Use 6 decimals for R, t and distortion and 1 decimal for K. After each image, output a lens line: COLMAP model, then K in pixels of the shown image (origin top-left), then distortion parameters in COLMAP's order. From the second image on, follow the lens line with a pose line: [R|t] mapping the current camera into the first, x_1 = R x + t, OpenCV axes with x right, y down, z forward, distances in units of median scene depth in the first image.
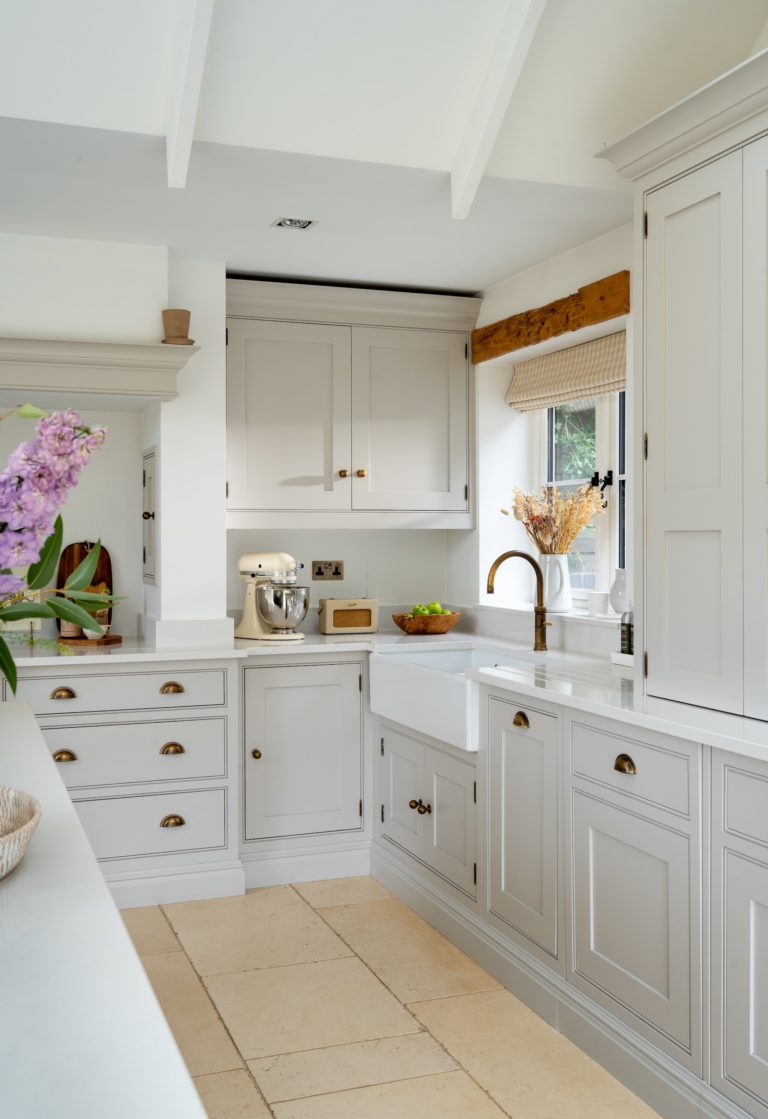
lens RADIAL K [[1126.5, 0, 387.8], [0, 1126.5, 552.1], [0, 0, 1]] dist [0.037297, 0.000000]
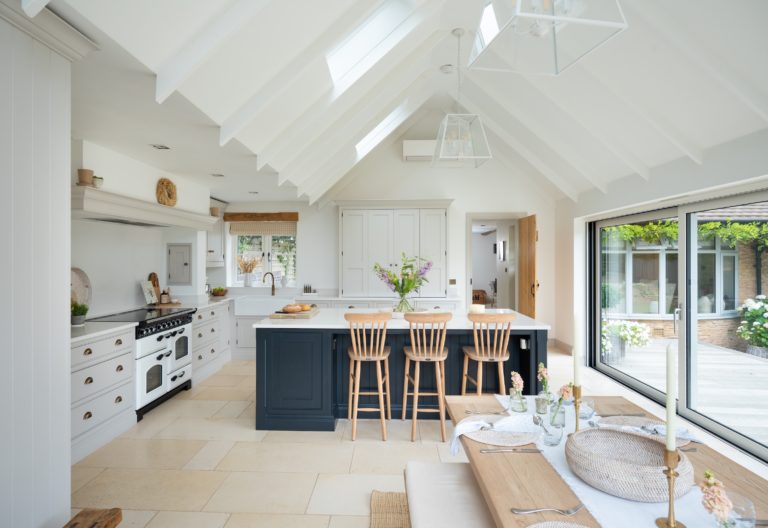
lens RADIAL K [[435.6, 0, 361.1], [0, 435.6, 262.1], [0, 0, 1]] dist [0.002856, 0.001054]
pose [[0.418730, -0.004378, 0.908100, -1.169356], [0.012431, 0.999922, -0.000912, -0.031847], [-0.908026, 0.011670, 0.418752, -0.003617]]
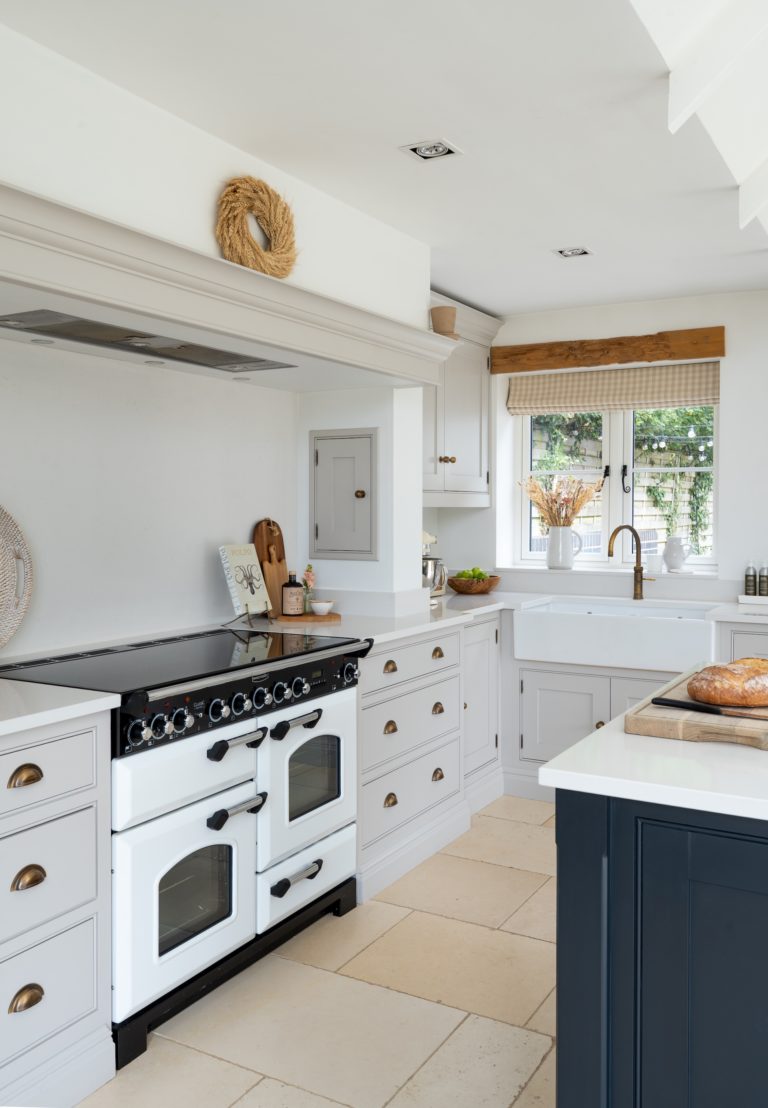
lens RADIAL K [[936.1, 0, 378.8], [0, 936.1, 527.5], [0, 0, 1]] dist [-0.023894, 0.008032]
pose [[0.780908, -0.010351, 0.624560, -0.751230], [0.007727, 0.999946, 0.006912, -0.007134], [-0.624598, -0.000572, 0.780946, 0.310237]]
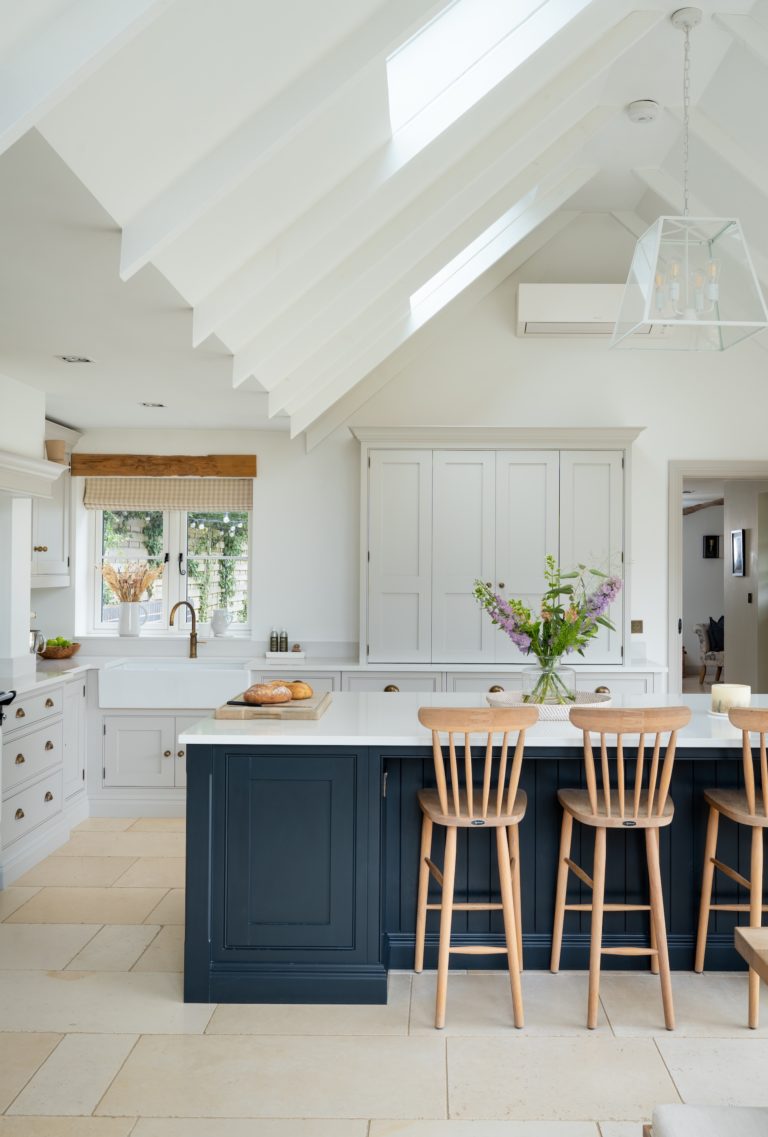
lens RADIAL K [[1023.6, 0, 411.6], [0, 1023.6, 566.8], [0, 0, 1]] dist [0.006485, -0.017989]
pose [[0.370181, 0.007221, 0.928932, -1.151706], [0.005551, 0.999935, -0.009985, -0.034004], [-0.928943, 0.008853, 0.370117, 0.089655]]
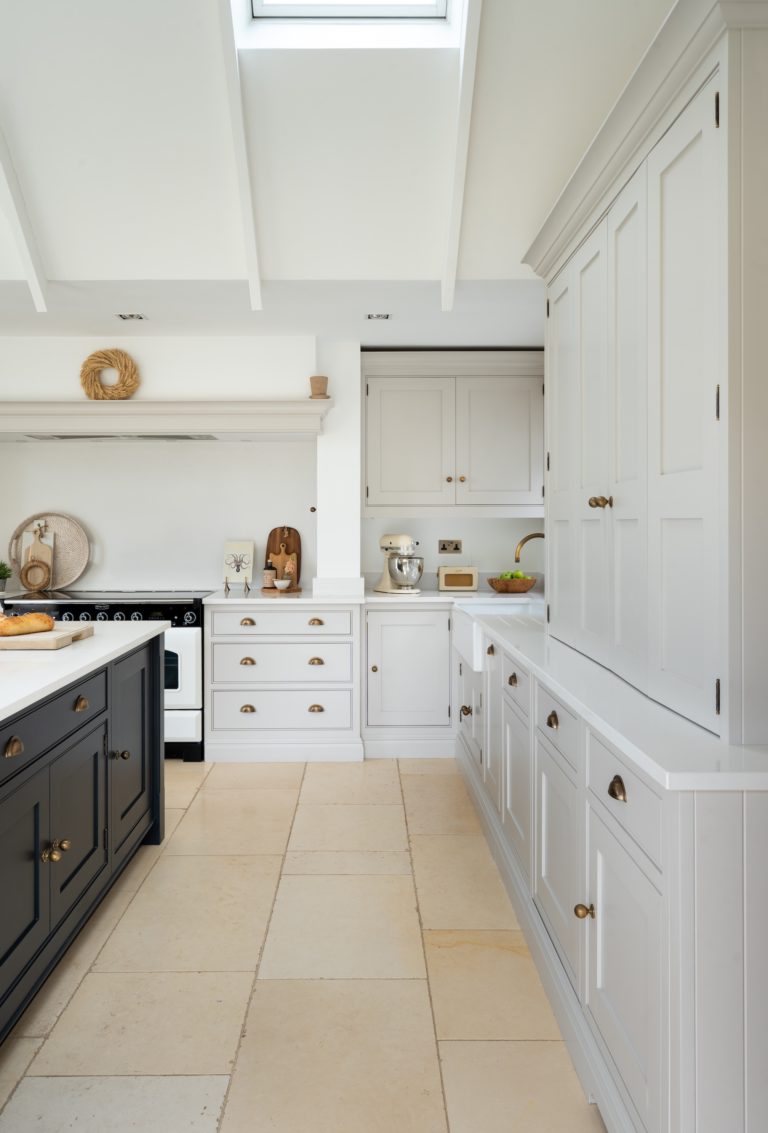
lens RADIAL K [[871.3, 0, 414.2], [0, 871.3, 516.2], [0, 0, 1]] dist [-0.019804, -0.002533]
pose [[0.939673, -0.002870, -0.342061, 0.323809], [-0.004724, 0.999761, -0.021365, 0.001393], [0.342041, 0.021692, 0.939435, -0.068089]]
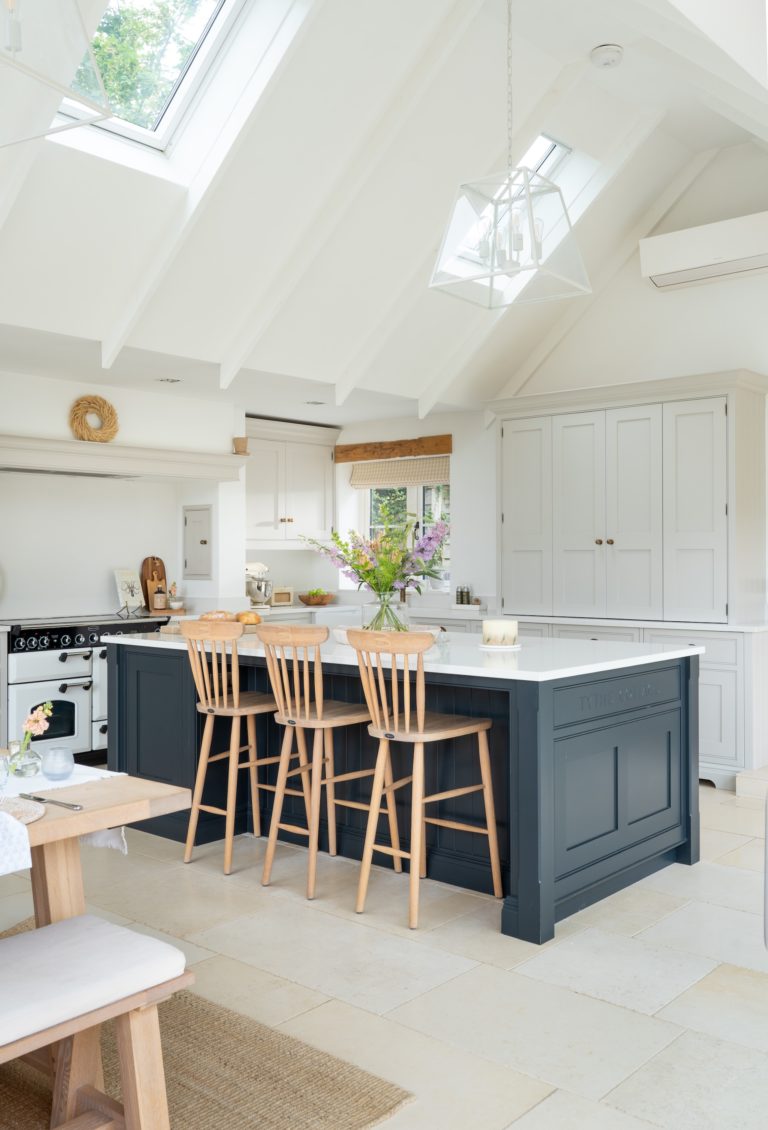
lens RADIAL K [[1002.1, 0, 377.4], [0, 1002.1, 556.4], [0, 0, 1]] dist [0.012463, 0.001696]
pose [[0.885922, -0.001623, 0.463832, -0.731460], [0.007858, 0.999903, -0.011509, 0.012222], [-0.463768, 0.013841, 0.885848, -0.600231]]
